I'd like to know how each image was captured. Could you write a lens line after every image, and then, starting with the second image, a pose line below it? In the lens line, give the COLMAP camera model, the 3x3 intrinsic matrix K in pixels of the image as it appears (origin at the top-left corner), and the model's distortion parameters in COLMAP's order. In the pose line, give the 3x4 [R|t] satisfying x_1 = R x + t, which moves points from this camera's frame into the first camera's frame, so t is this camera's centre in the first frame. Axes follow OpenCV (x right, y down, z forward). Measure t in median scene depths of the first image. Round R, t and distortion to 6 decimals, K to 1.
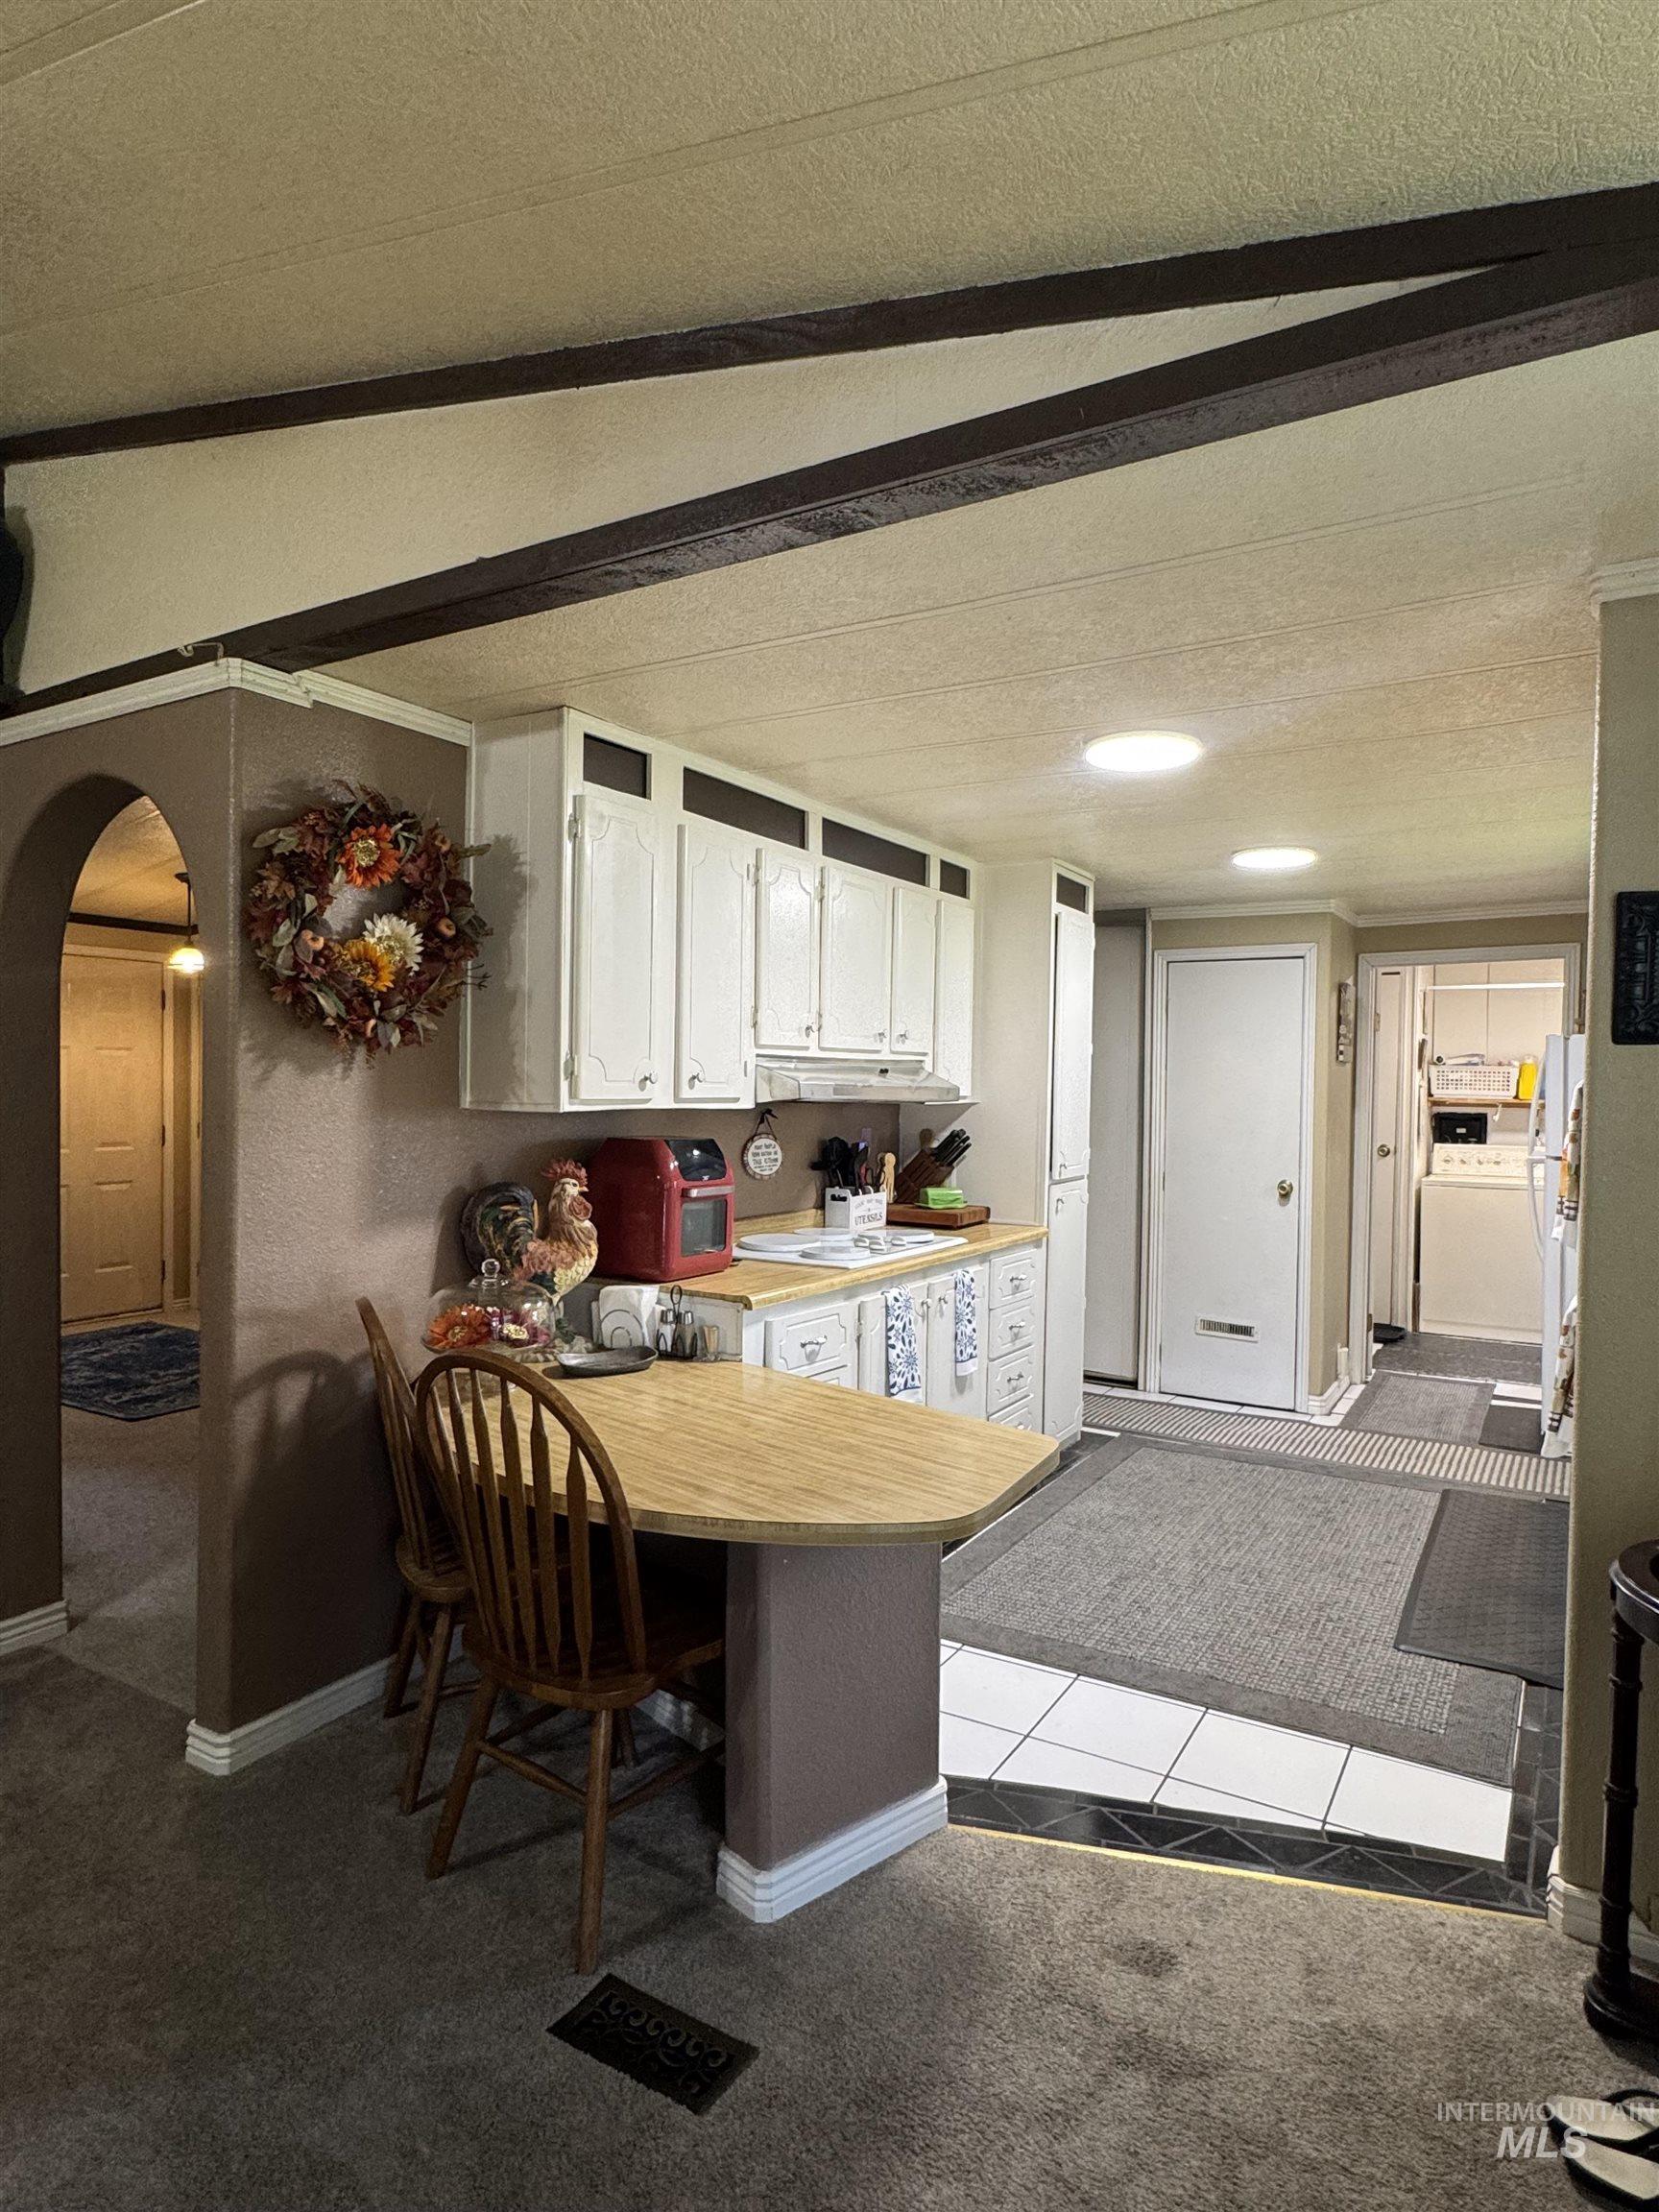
lens RADIAL K [[1258.7, 0, 832.0], [0, 1258.7, 1103.9], [0, 0, 1]] dist [-0.002863, -0.000527]
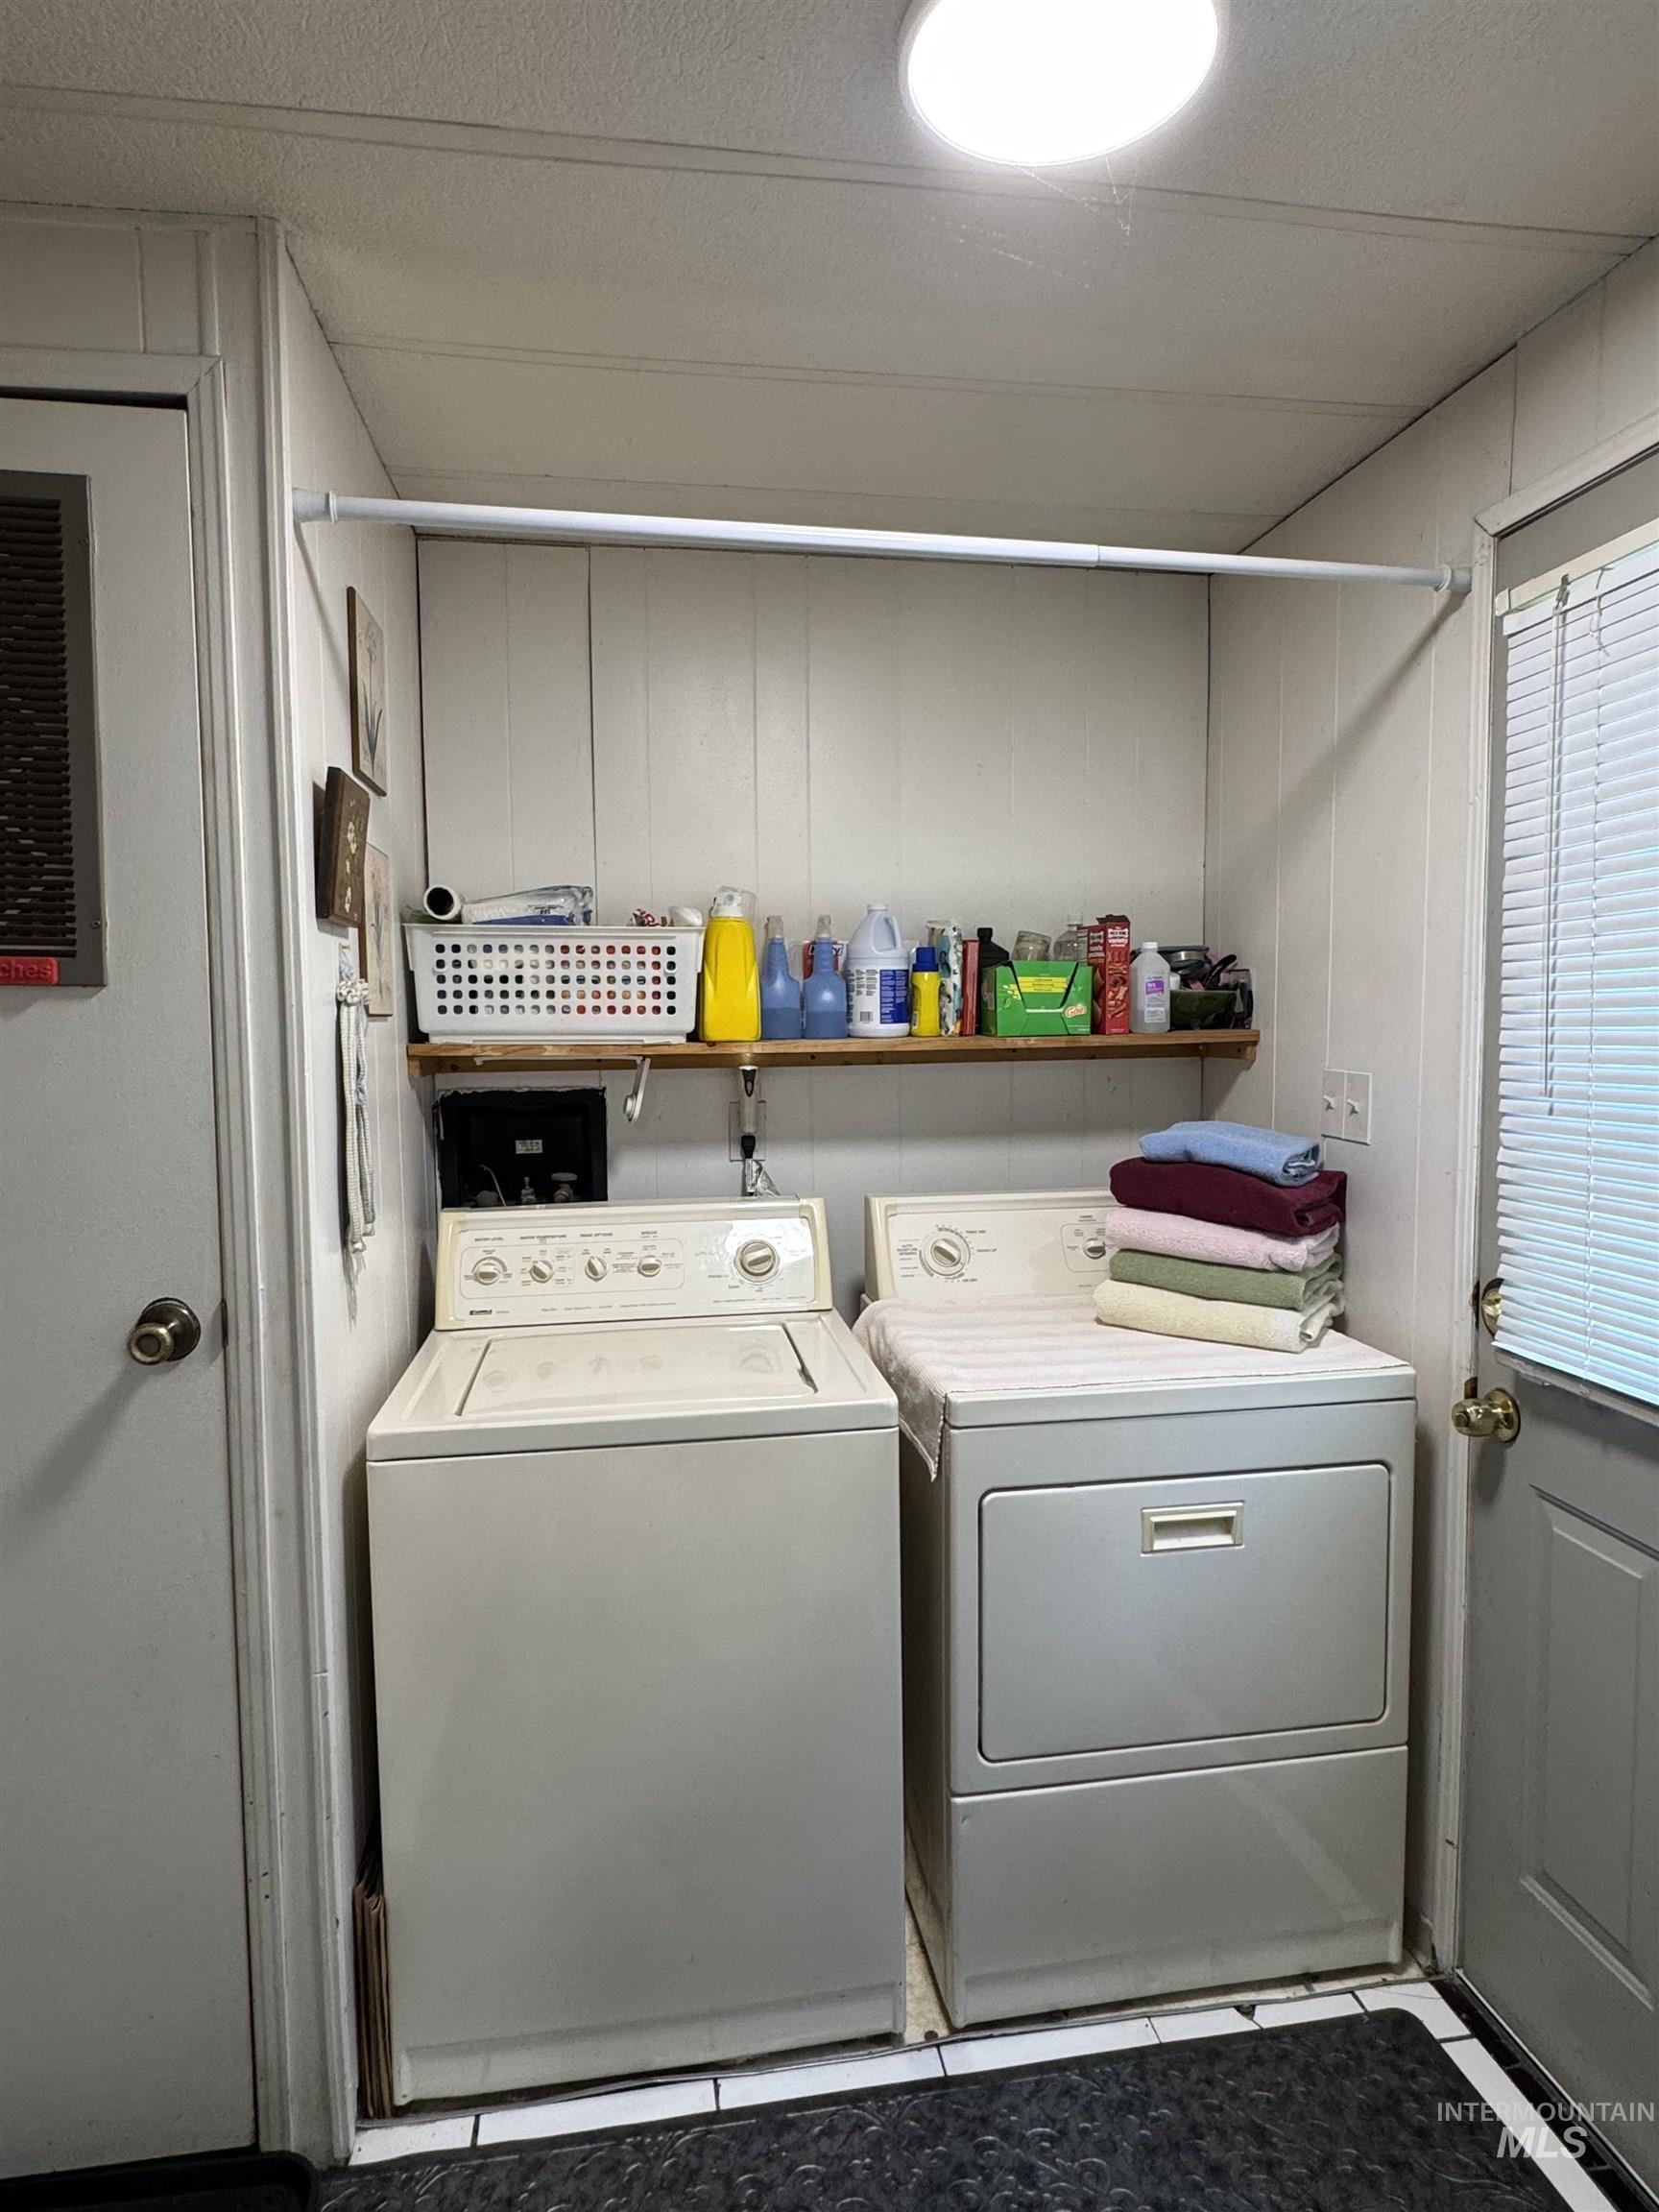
lens RADIAL K [[1258.7, 0, 833.9], [0, 1258.7, 1105.1], [0, 0, 1]] dist [-0.002863, -0.000527]
pose [[0.768236, -0.064662, 0.636892, 0.435587], [0.032241, 0.997531, 0.062387, -0.007223], [-0.639354, -0.027394, 0.768424, 0.861709]]
